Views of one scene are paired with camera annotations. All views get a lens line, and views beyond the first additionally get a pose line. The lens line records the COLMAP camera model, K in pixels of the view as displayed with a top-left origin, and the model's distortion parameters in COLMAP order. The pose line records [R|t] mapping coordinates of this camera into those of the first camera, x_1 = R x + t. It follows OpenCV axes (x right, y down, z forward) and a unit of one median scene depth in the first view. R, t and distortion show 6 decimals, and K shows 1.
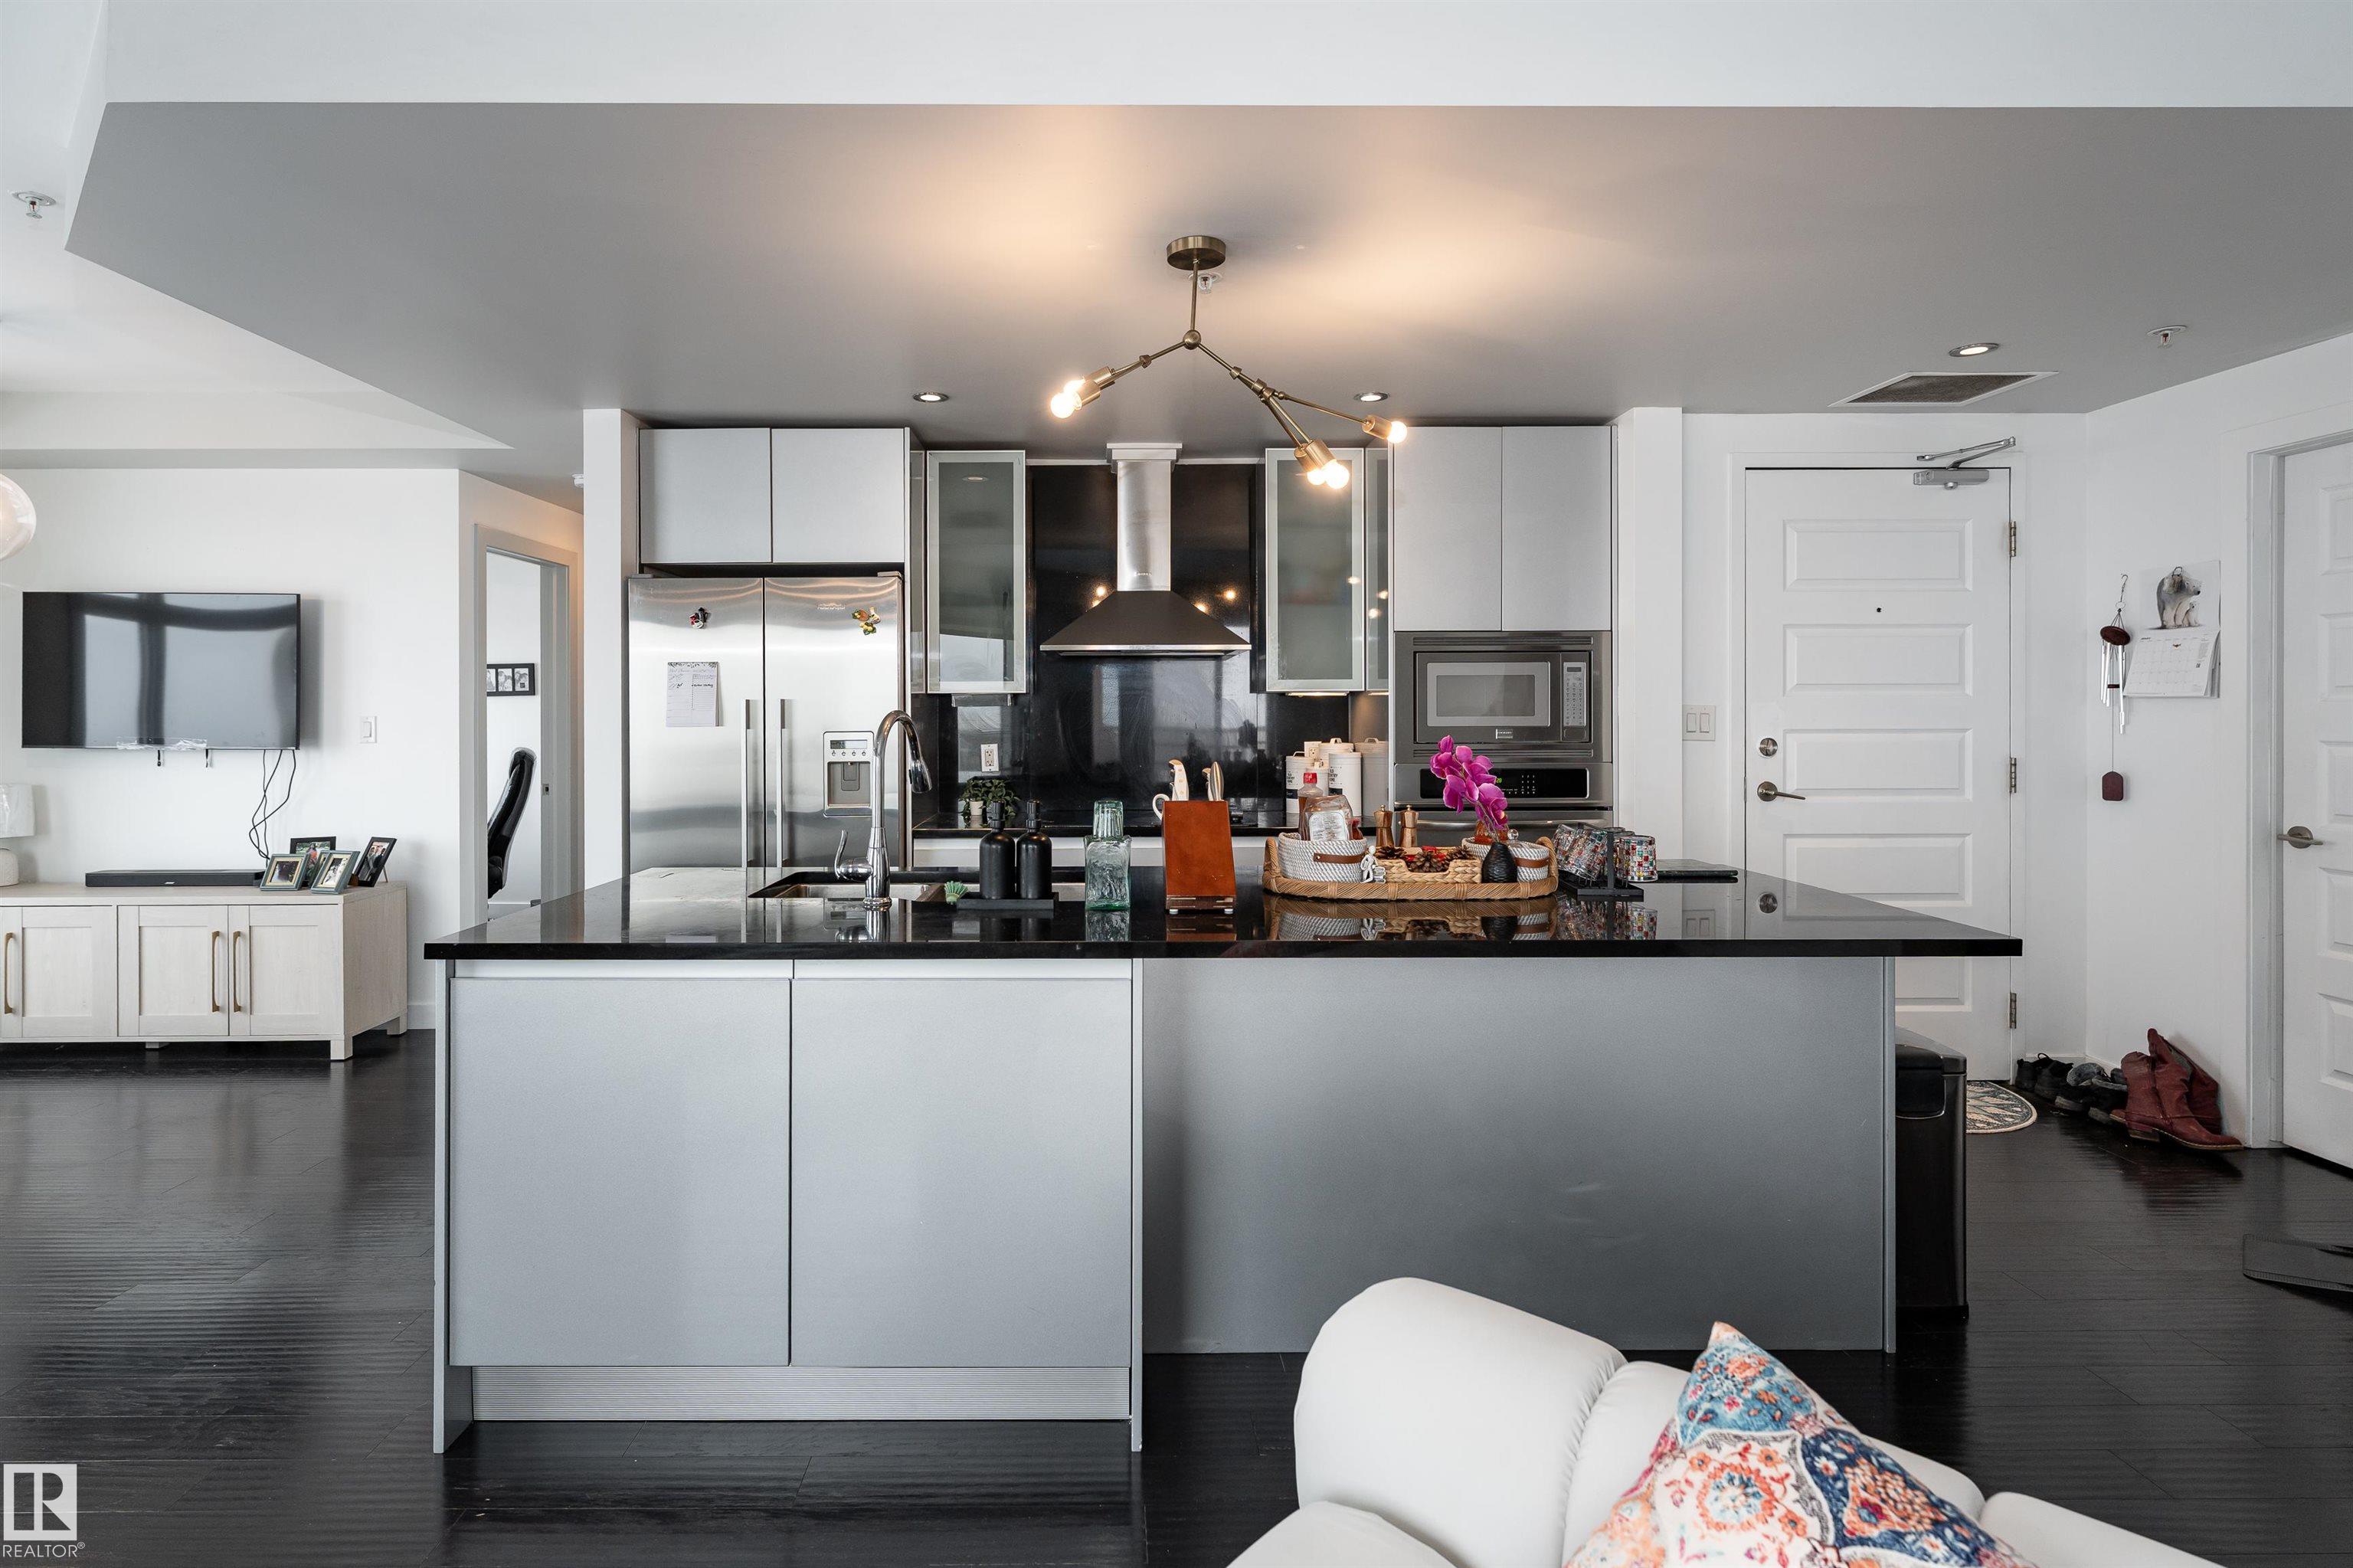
lens RADIAL K [[1206.4, 0, 1172.4], [0, 1206.4, 707.9], [0, 0, 1]] dist [-0.000992, -0.000035]
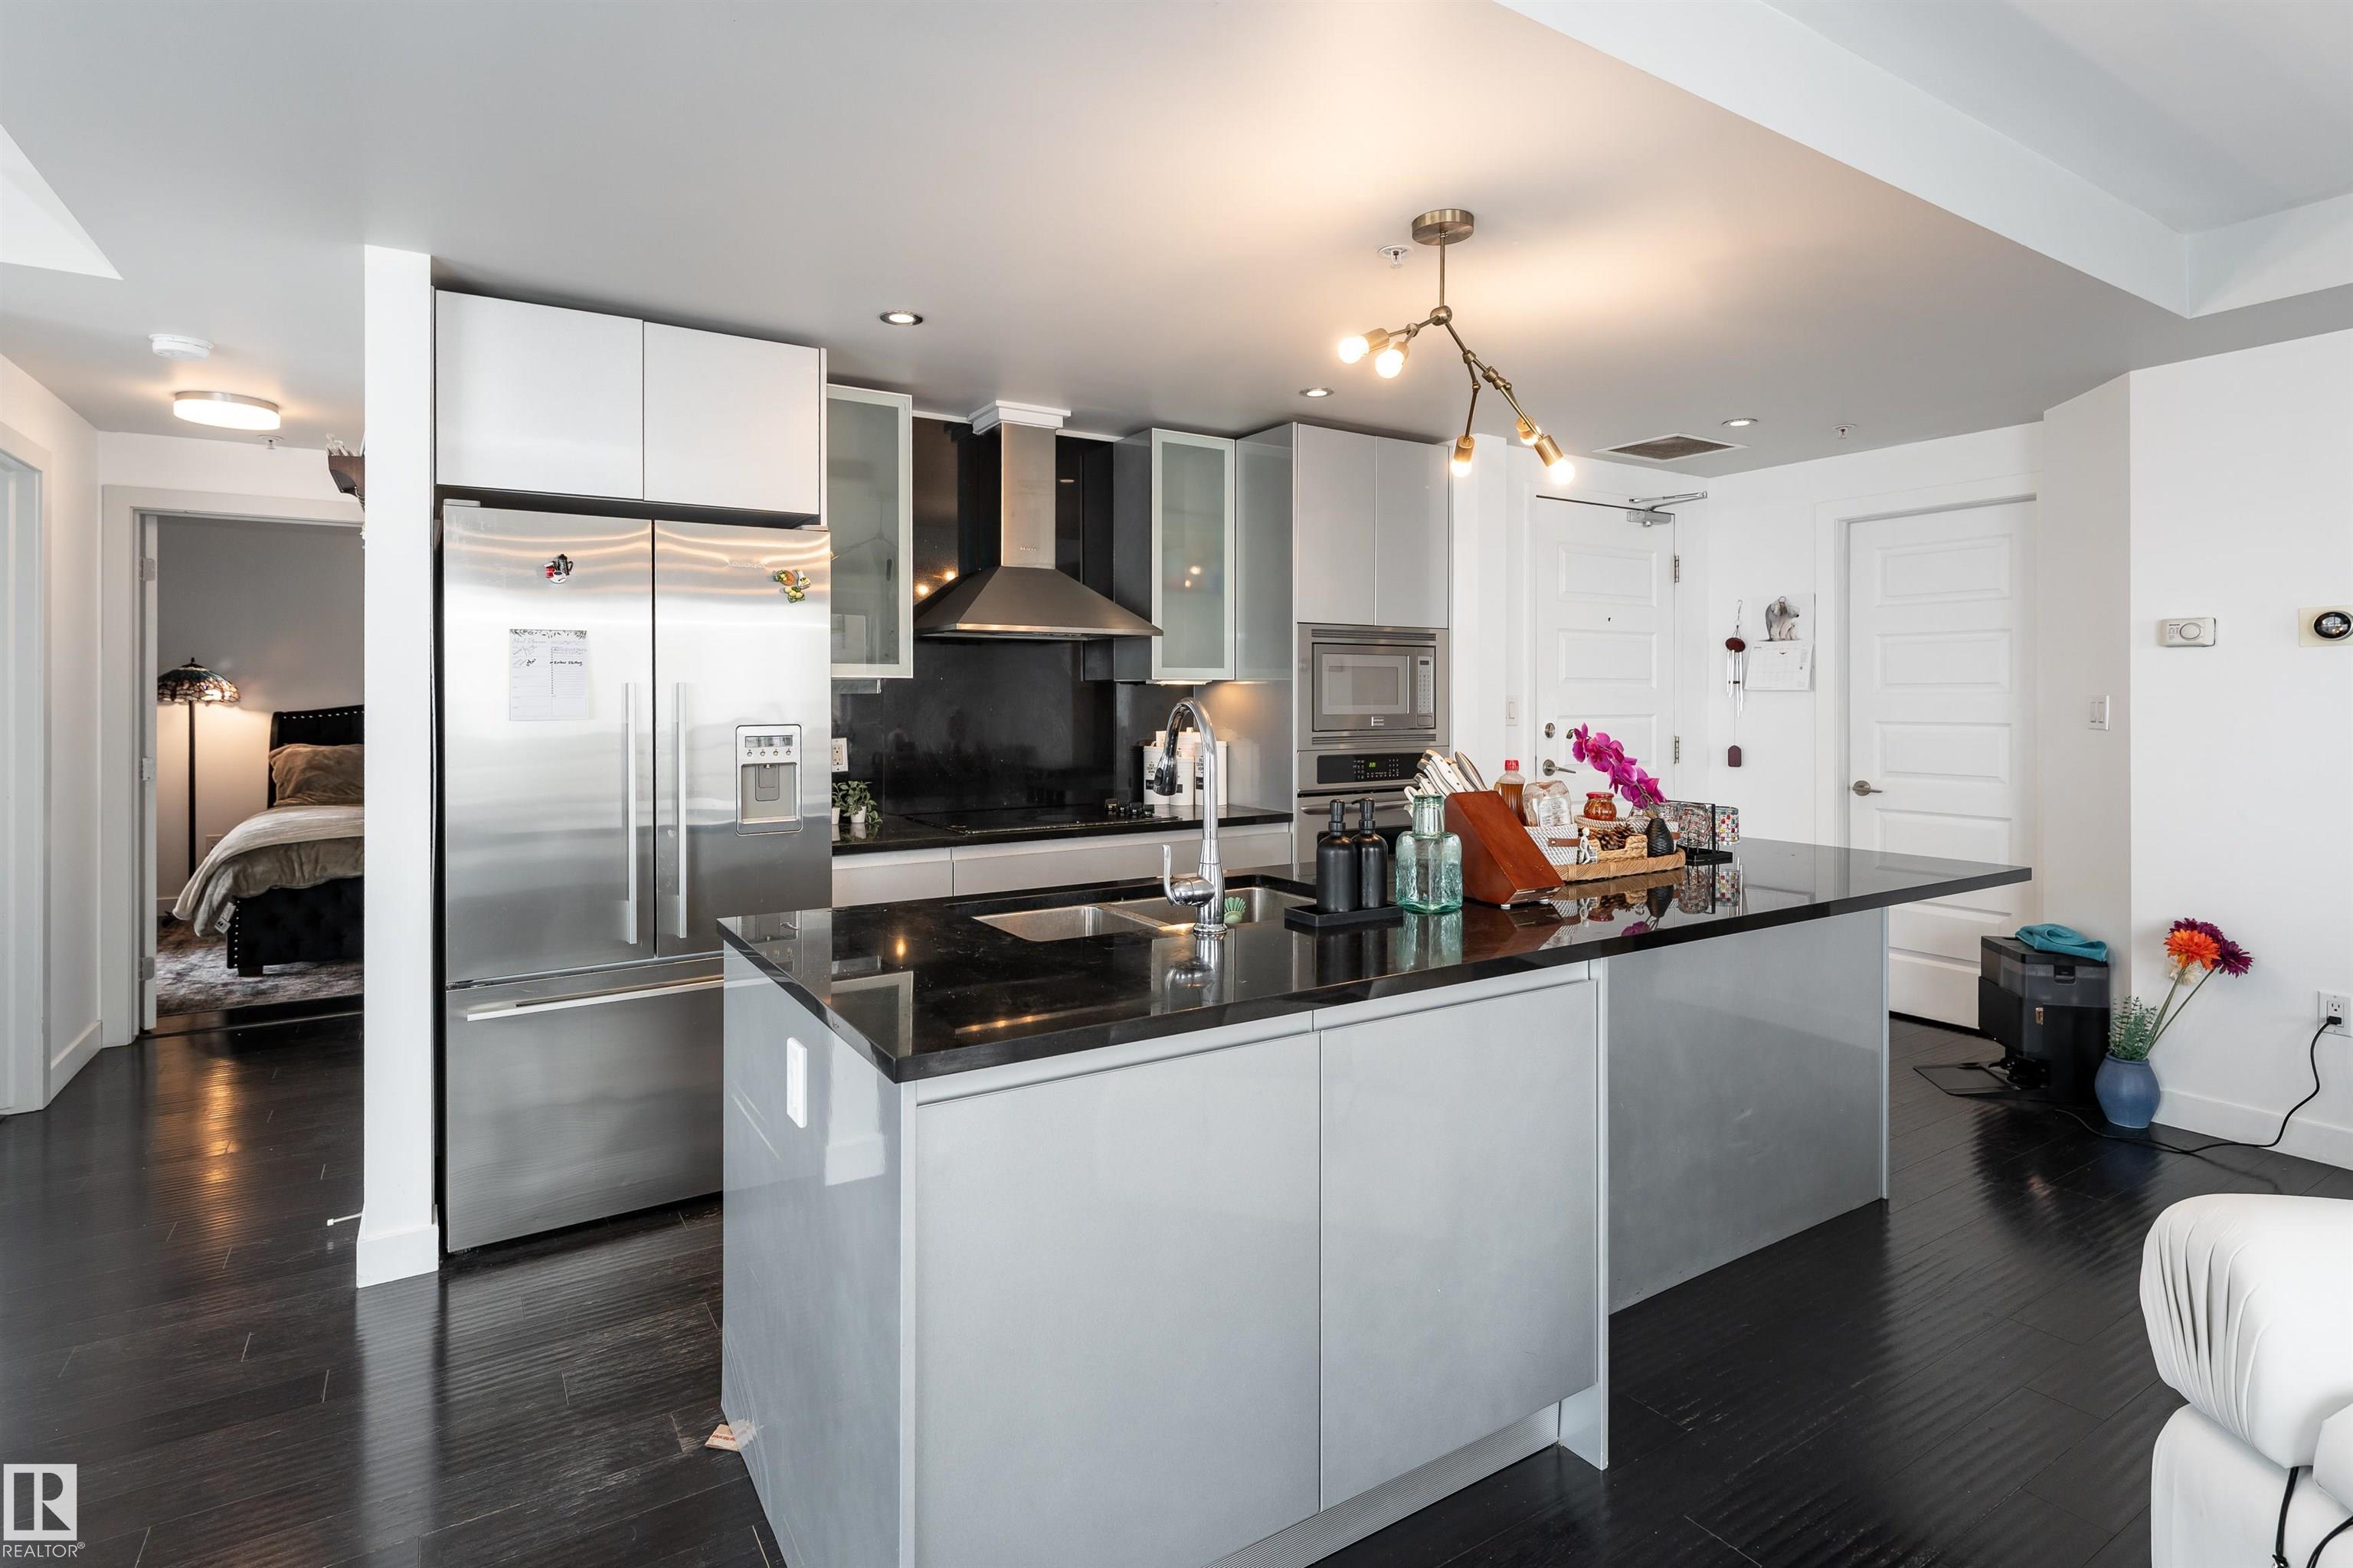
lens RADIAL K [[1177.3, 0, 1172.7], [0, 1177.3, 695.6], [0, 0, 1]] dist [-0.001266, -0.000767]
pose [[0.847858, 0.003299, 0.530213, -0.437154], [-0.002604, 0.999994, -0.002059, 0.001292], [-0.530217, 0.000365, 0.847862, 0.206426]]
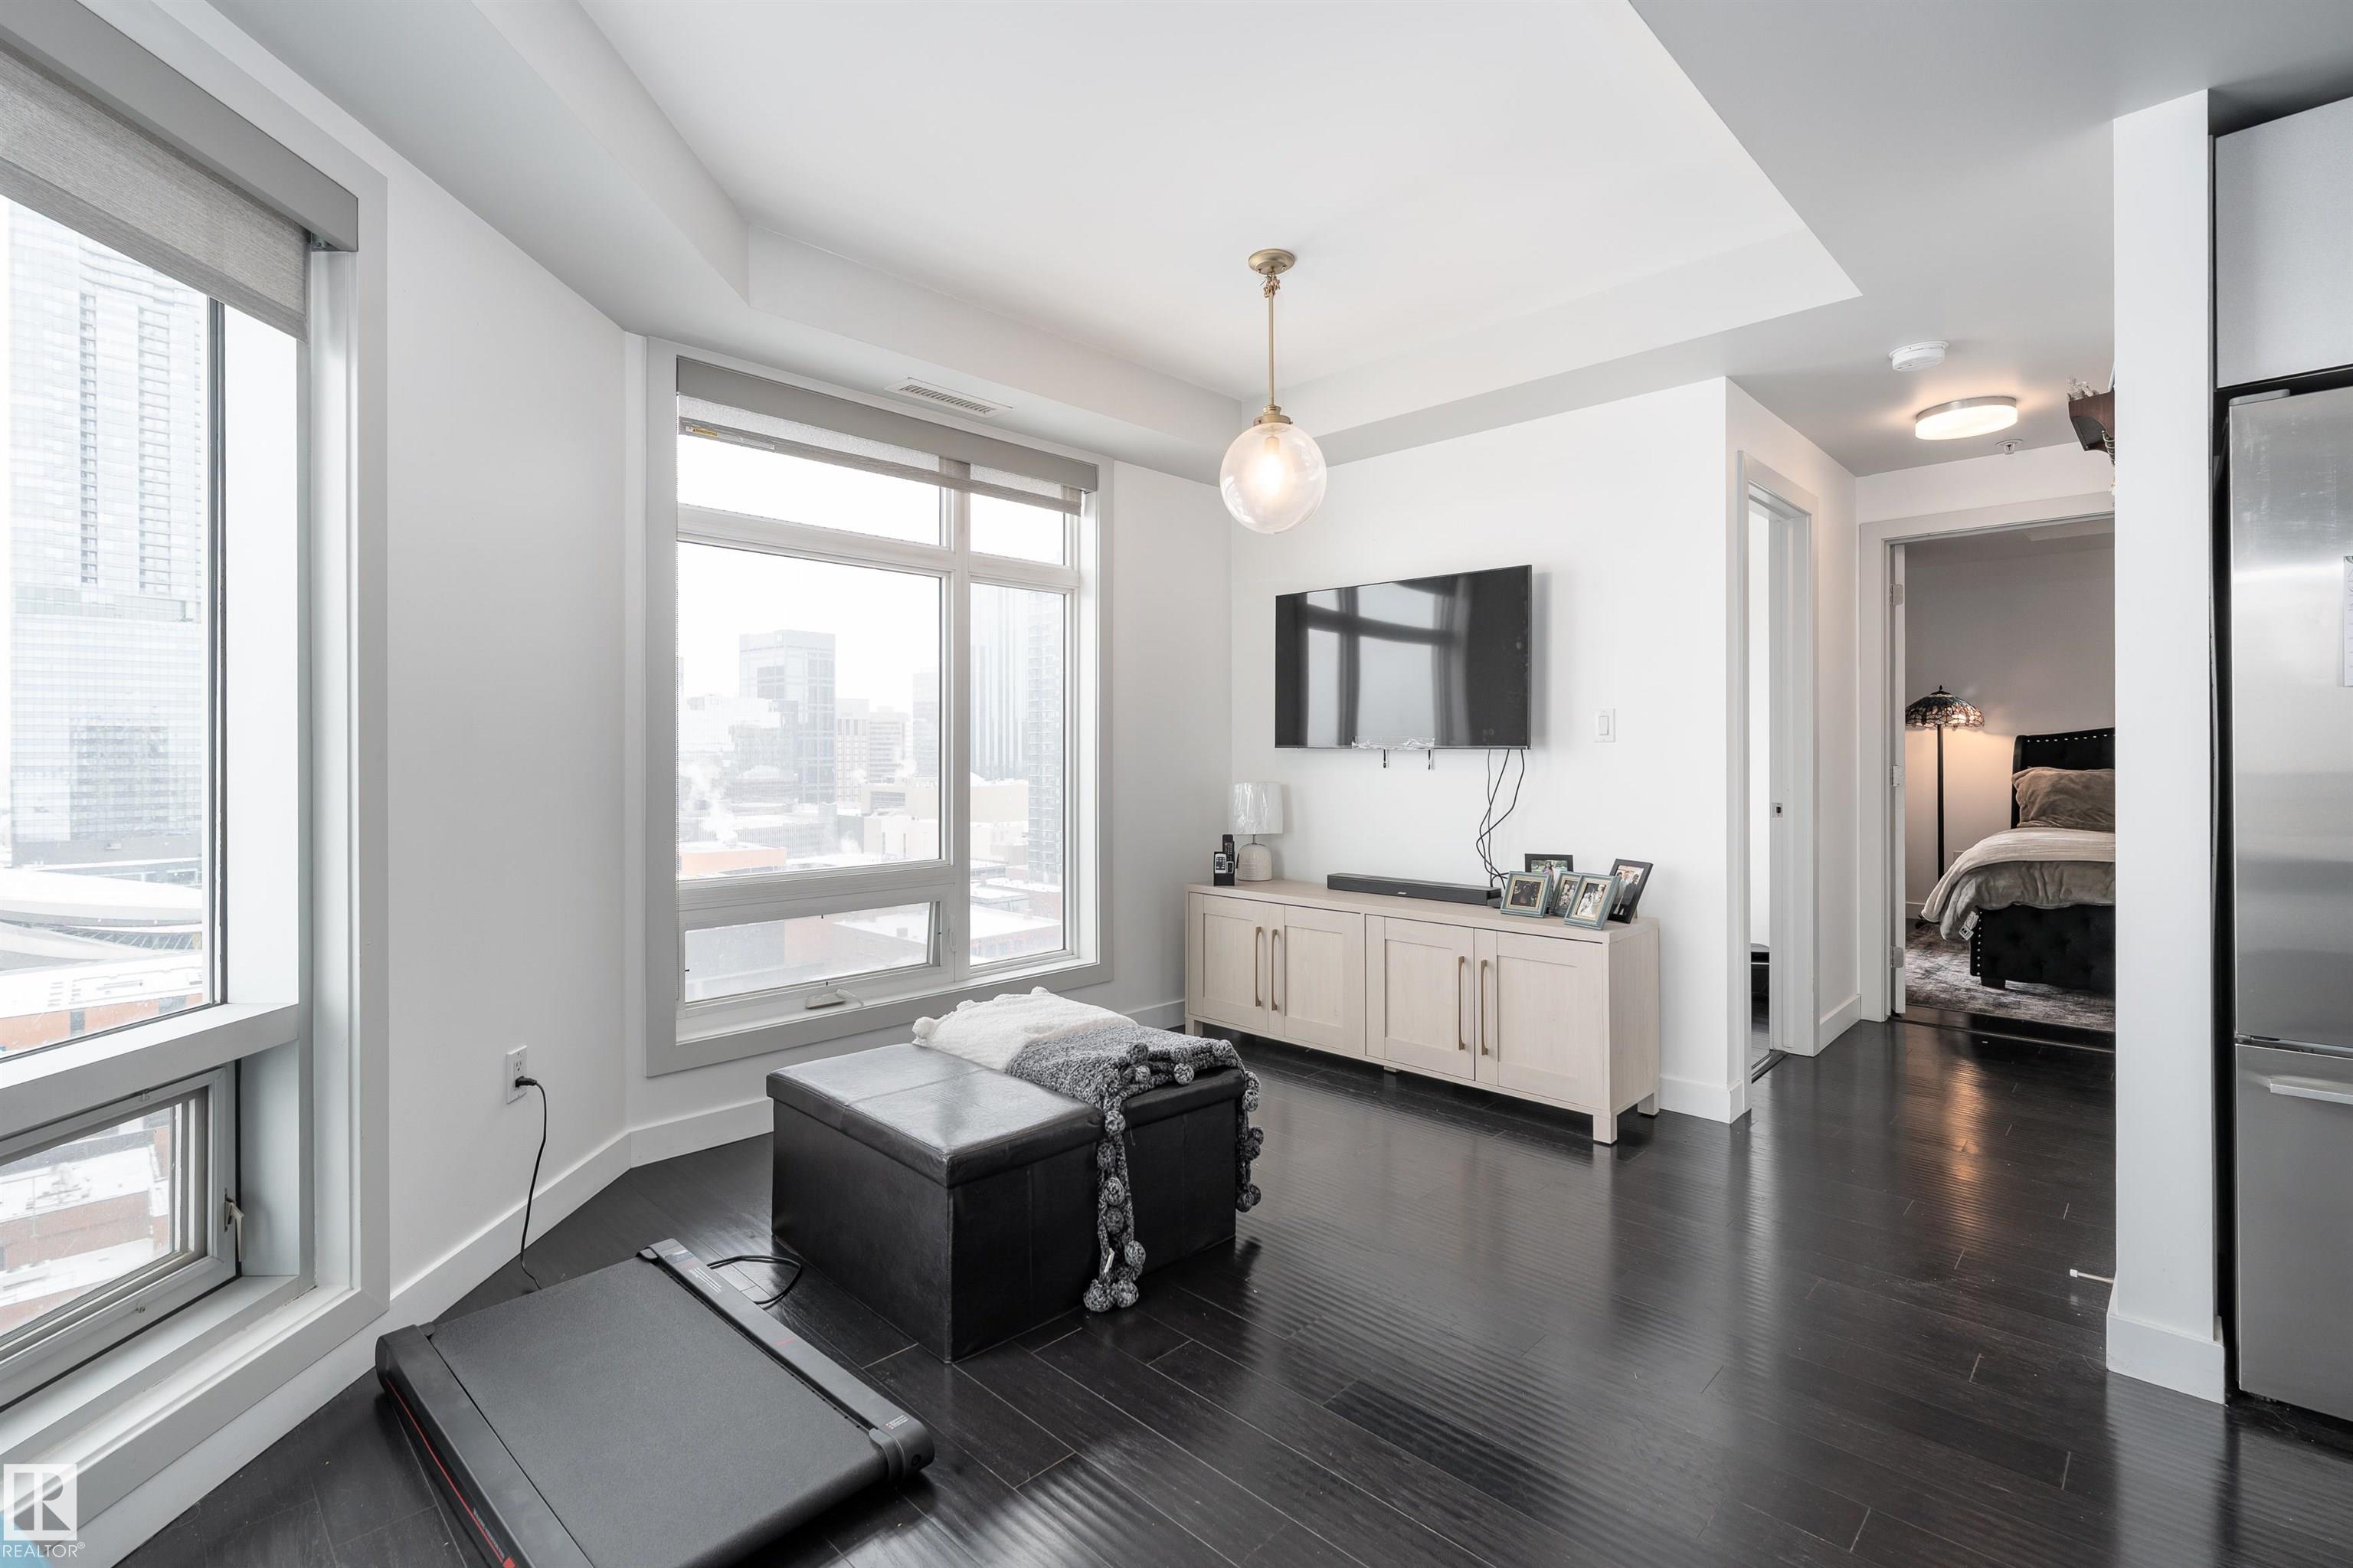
lens RADIAL K [[1060.9, 0, 1167.3], [0, 1060.9, 746.9], [0, 0, 1]] dist [0.001362, -0.000270]
pose [[0.716069, 0.000729, -0.698029, -0.441945], [-0.001130, 0.999999, -0.000115, 0.038090], [0.698028, 0.000871, 0.716070, 0.330163]]
